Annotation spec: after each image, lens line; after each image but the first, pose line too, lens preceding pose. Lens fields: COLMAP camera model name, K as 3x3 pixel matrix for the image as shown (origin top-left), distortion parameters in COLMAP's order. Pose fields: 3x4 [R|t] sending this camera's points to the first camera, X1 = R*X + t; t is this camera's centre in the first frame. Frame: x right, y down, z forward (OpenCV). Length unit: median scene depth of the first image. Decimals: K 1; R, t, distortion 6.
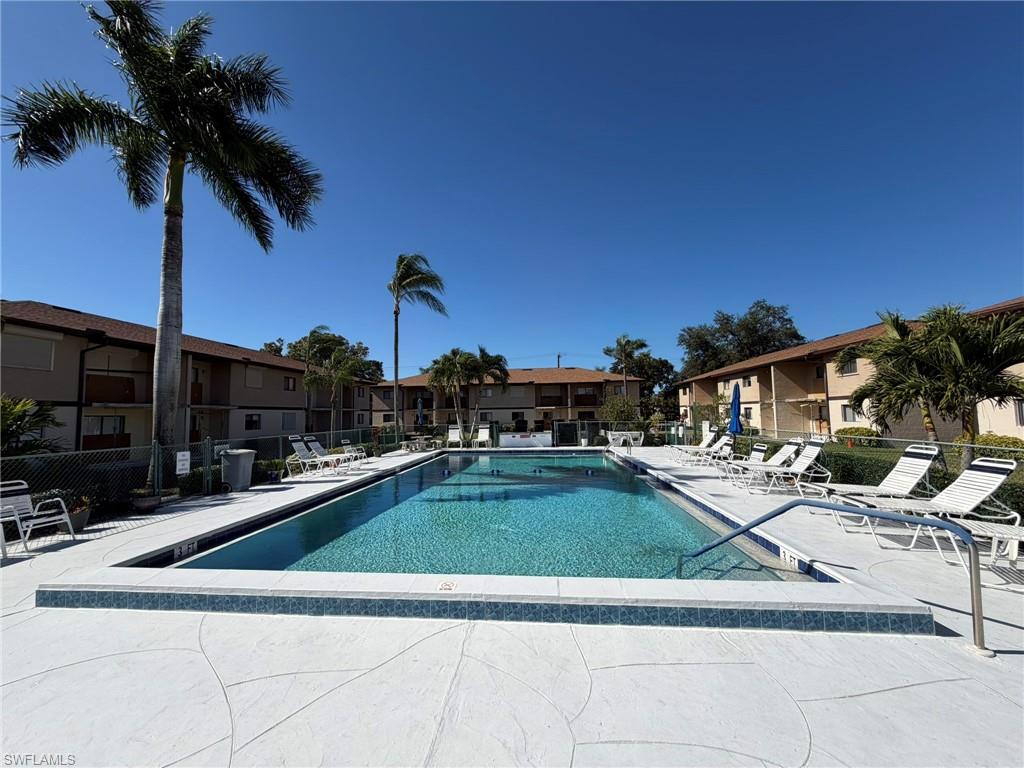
lens RADIAL K [[410.0, 0, 509.0], [0, 410.0, 382.4], [0, 0, 1]] dist [-0.002787, 0.000619]
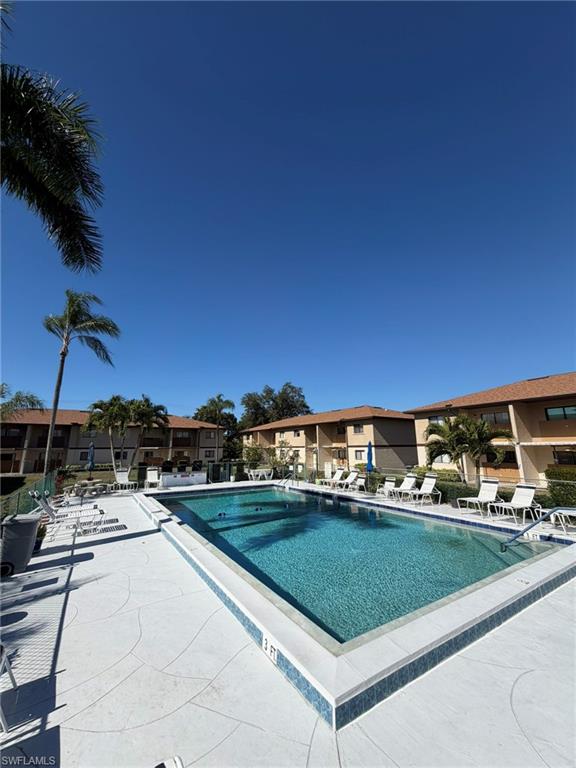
lens RADIAL K [[307.5, 0, 289.5], [0, 307.5, 384.7], [0, 0, 1]] dist [-0.002787, 0.000619]
pose [[0.791379, 0.133680, 0.596531, -0.286827], [-0.052911, 0.987115, -0.151014, -0.011987], [-0.609032, 0.087946, 0.788255, 0.080093]]
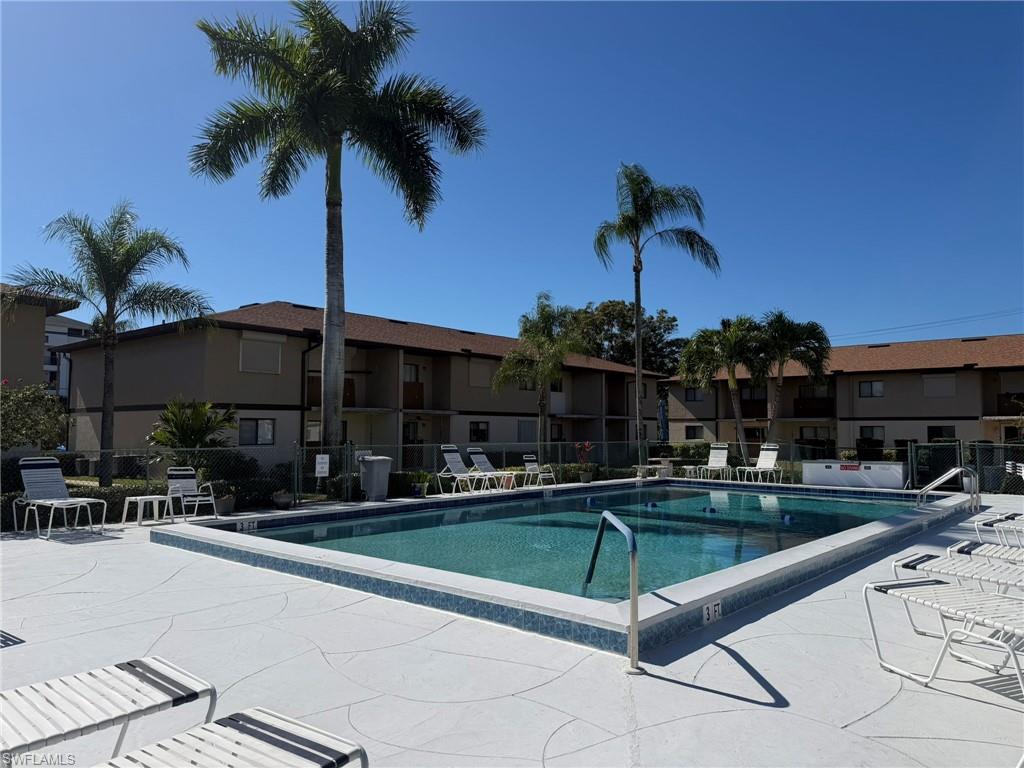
lens RADIAL K [[717.3, 0, 513.3], [0, 717.3, 384.2], [0, 0, 1]] dist [0.091323, -0.109395]
pose [[0.812585, -0.018551, -0.582547, 0.241998], [0.028188, 0.999575, 0.007488, -0.000662], [0.582160, -0.022506, 0.812762, -0.060116]]
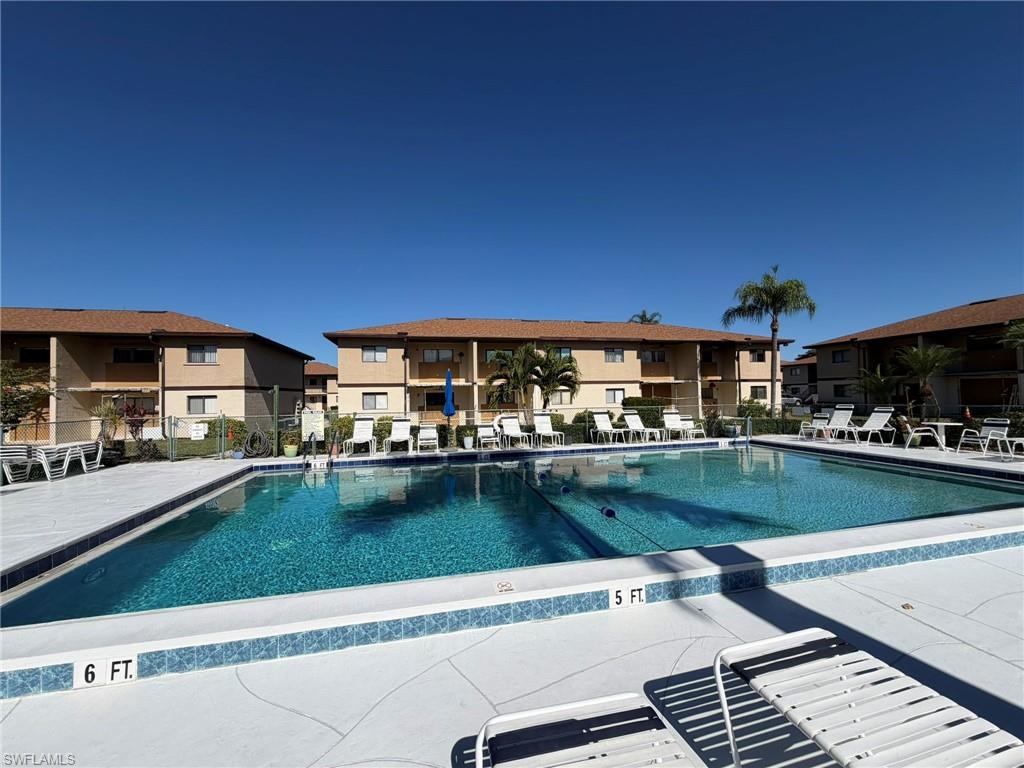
lens RADIAL K [[410.0, 0, 512.9], [0, 410.0, 389.0], [0, 0, 1]] dist [-0.002787, 0.000619]
pose [[-0.274436, 0.012559, 0.961523, -0.267183], [-0.055326, 0.998052, -0.028827, 0.026610], [-0.960013, -0.061109, -0.273206, 0.591207]]
